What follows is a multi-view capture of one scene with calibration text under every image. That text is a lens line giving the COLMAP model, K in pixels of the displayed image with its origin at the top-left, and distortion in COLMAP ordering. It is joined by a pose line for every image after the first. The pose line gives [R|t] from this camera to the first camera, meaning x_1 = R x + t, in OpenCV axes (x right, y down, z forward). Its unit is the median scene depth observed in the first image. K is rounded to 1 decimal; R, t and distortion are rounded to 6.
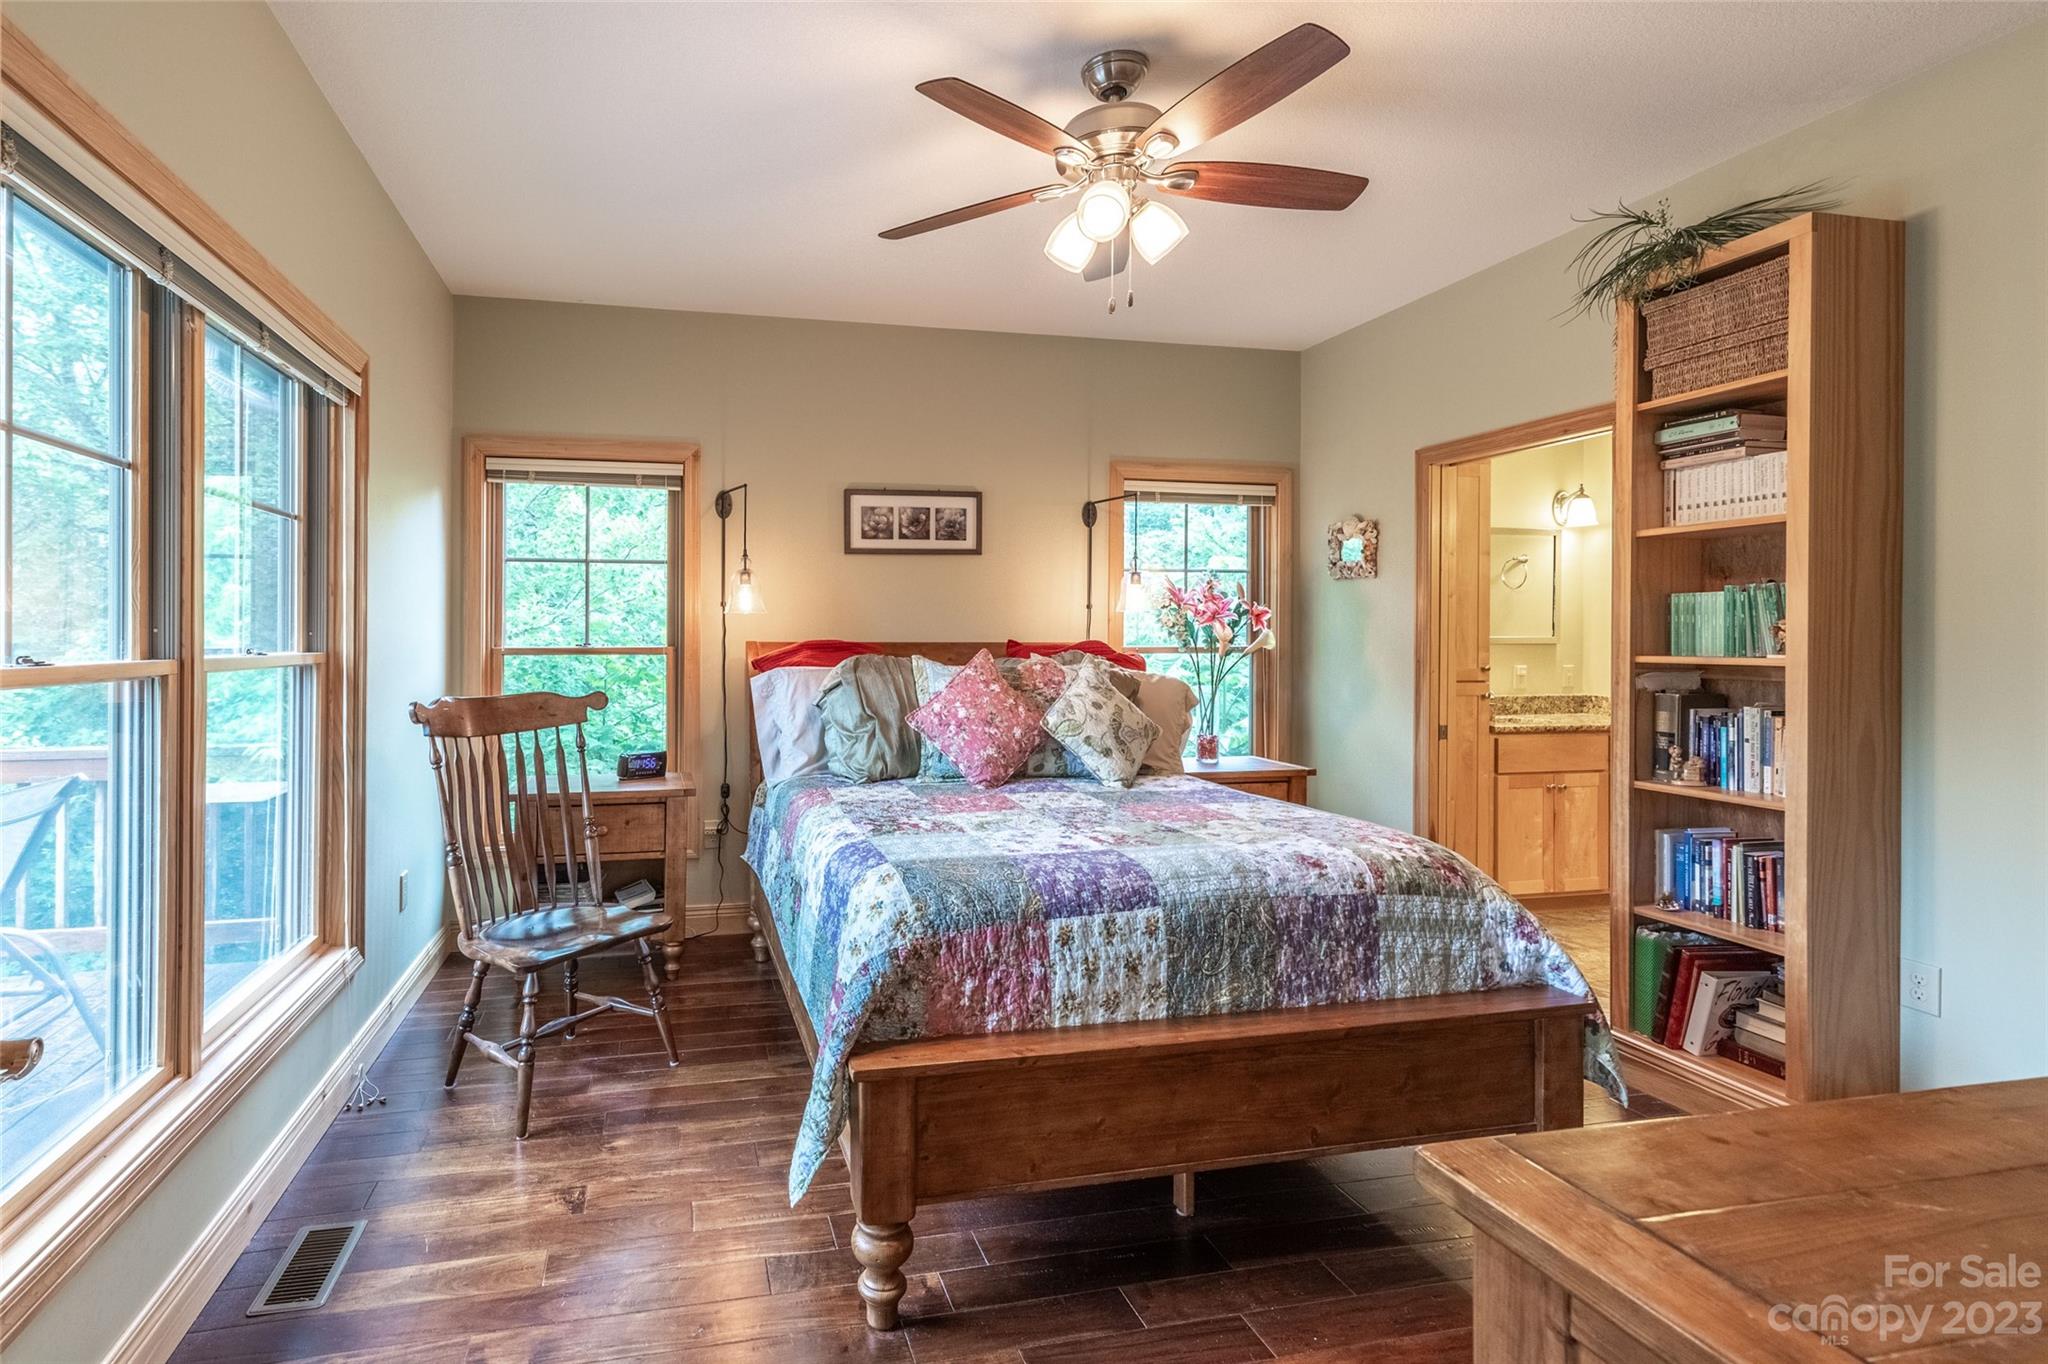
lens RADIAL K [[973.5, 0, 1017.3], [0, 973.5, 638.8], [0, 0, 1]] dist [0.002309, -0.002637]
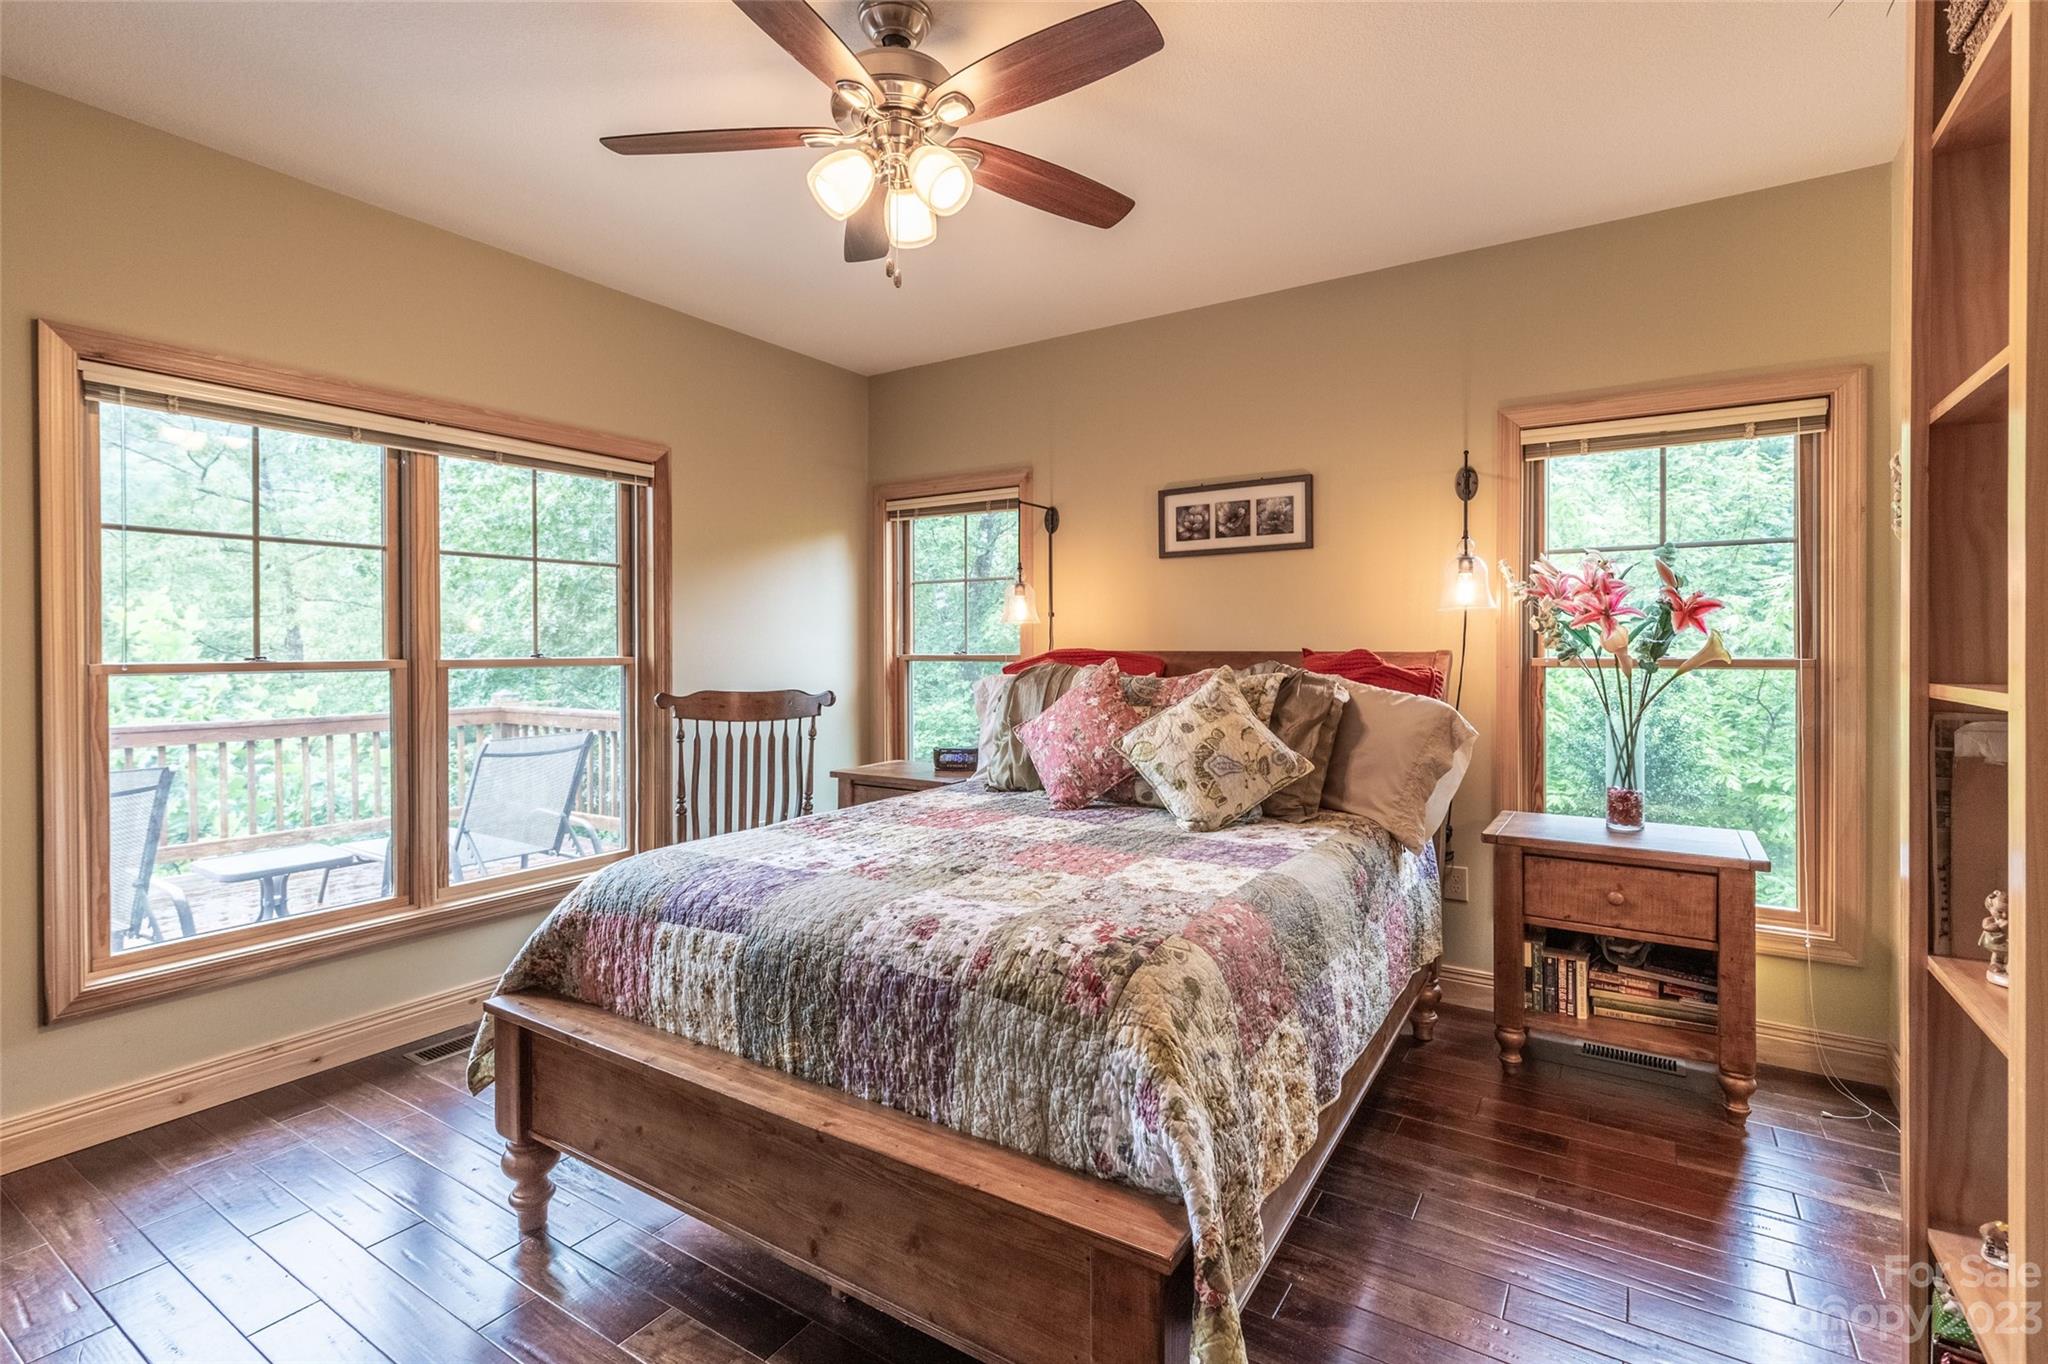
lens RADIAL K [[973.5, 0, 982.8], [0, 973.5, 650.5], [0, 0, 1]] dist [0.002309, -0.002637]
pose [[0.684487, 0.000661, -0.729025, 0.917256], [0.001690, 0.999995, 0.002494, 0.001158], [0.729023, -0.002939, 0.684483, 0.495365]]
